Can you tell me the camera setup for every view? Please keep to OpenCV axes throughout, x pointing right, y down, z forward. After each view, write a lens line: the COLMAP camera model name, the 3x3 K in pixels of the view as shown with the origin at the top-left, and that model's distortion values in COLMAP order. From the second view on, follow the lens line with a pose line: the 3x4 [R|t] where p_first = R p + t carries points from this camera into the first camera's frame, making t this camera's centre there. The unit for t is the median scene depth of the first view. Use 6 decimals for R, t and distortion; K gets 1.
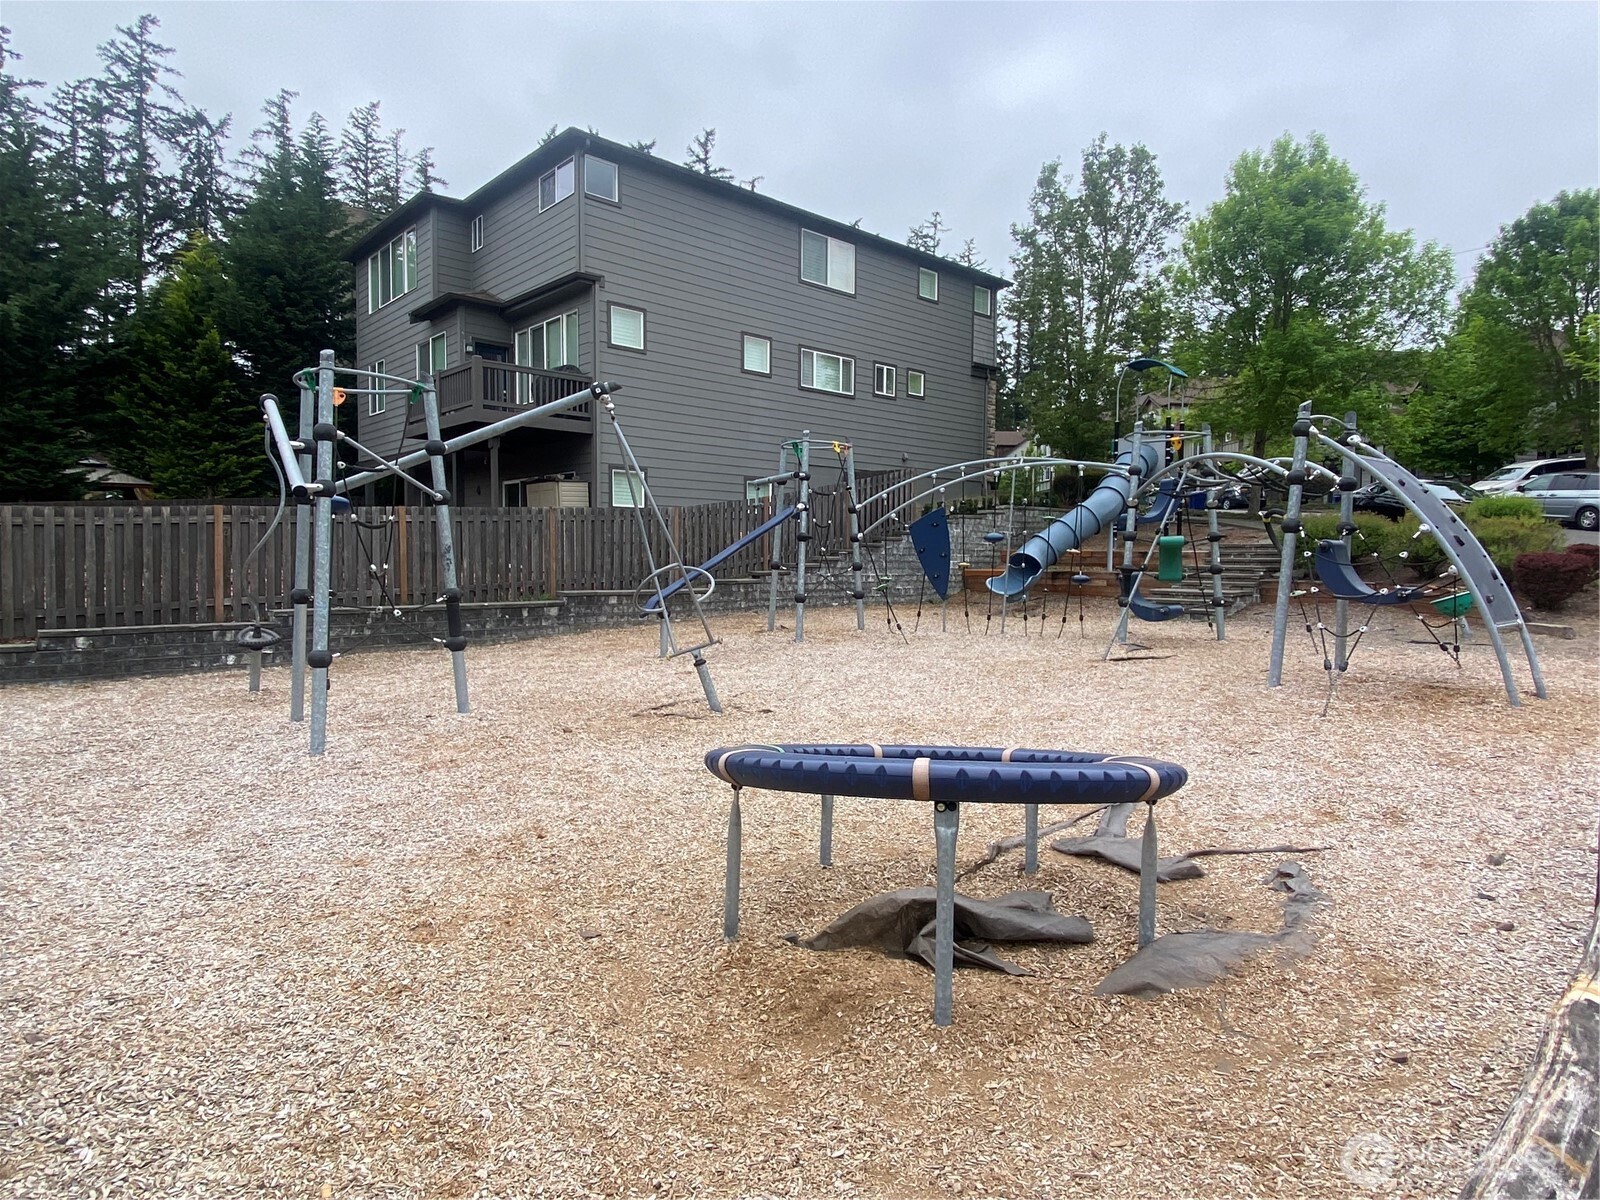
lens RADIAL K [[925.4, 0, 803.9], [0, 925.4, 592.5], [0, 0, 1]] dist [0.119305, -0.107244]
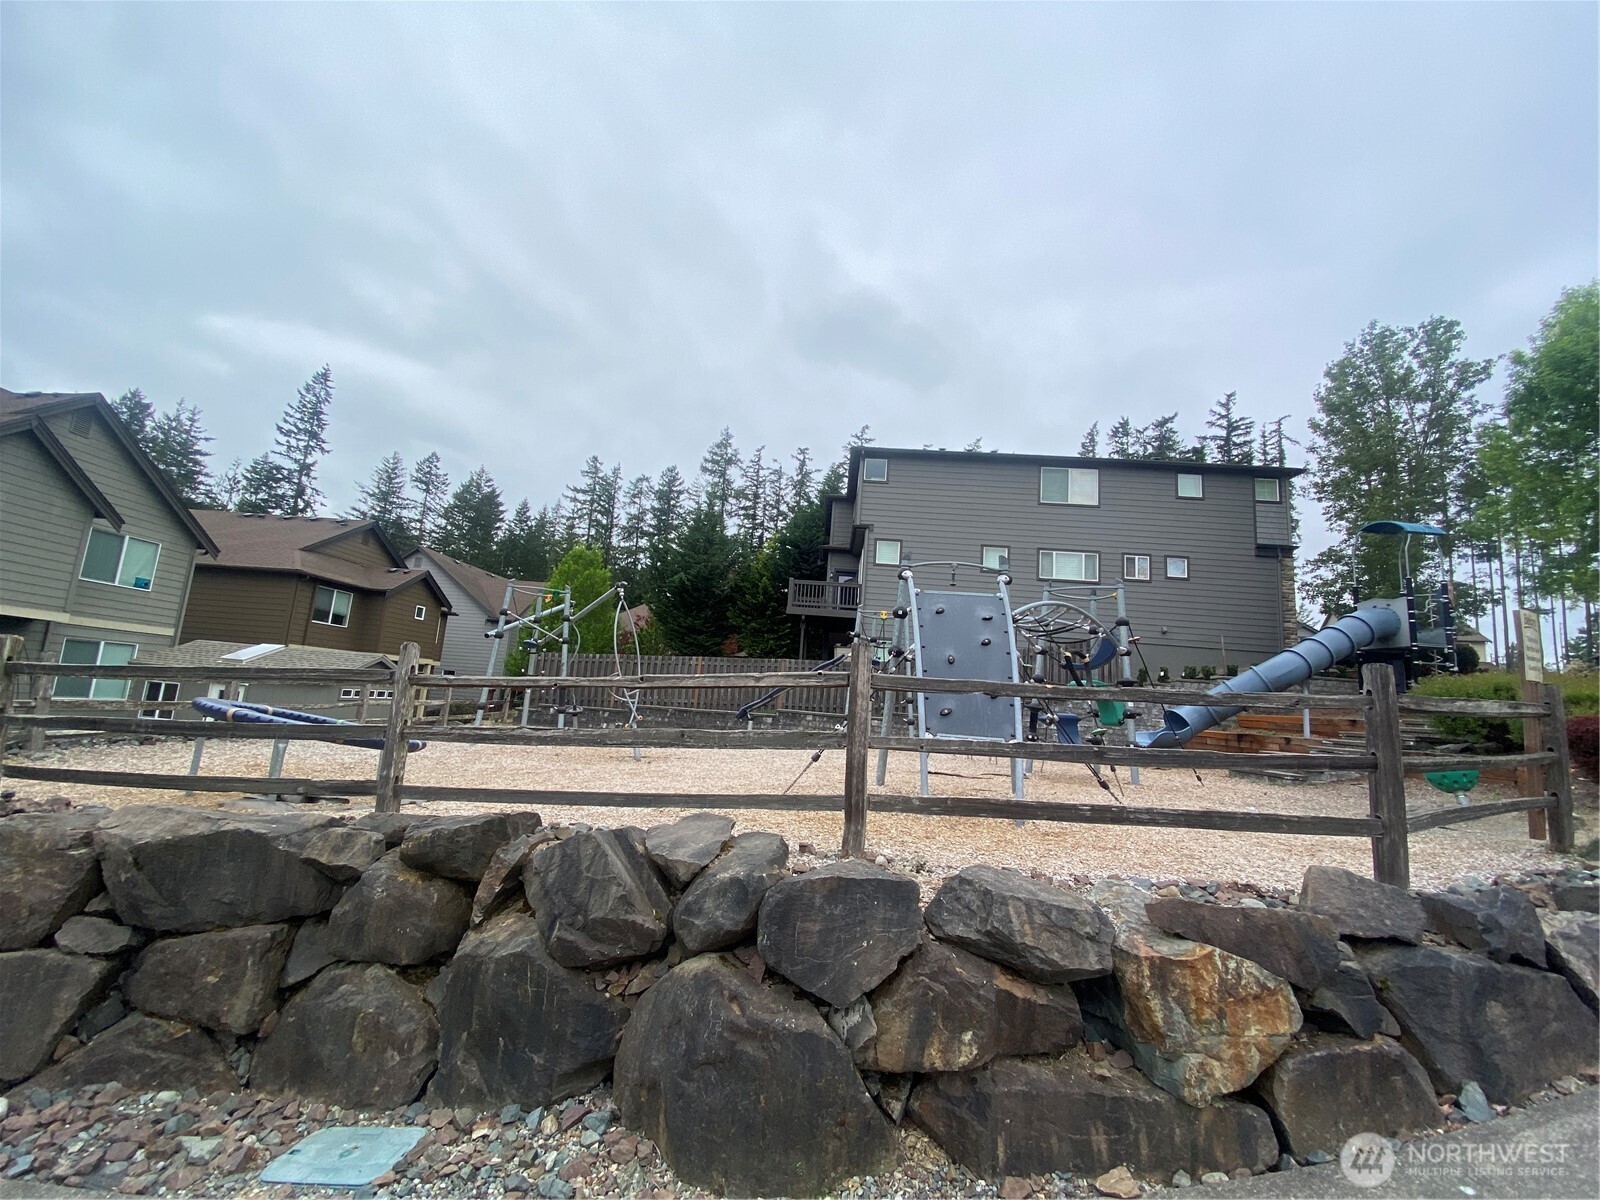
lens RADIAL K [[658.3, 0, 800.0], [0, 658.3, 600.0], [0, 0, 1]] dist [0.000179, 0.000004]
pose [[0.692772, -0.062892, -0.718409, 0.724835], [-0.096893, 0.979040, -0.179144, 0.017222], [0.714618, 0.193715, 0.672157, 0.221387]]
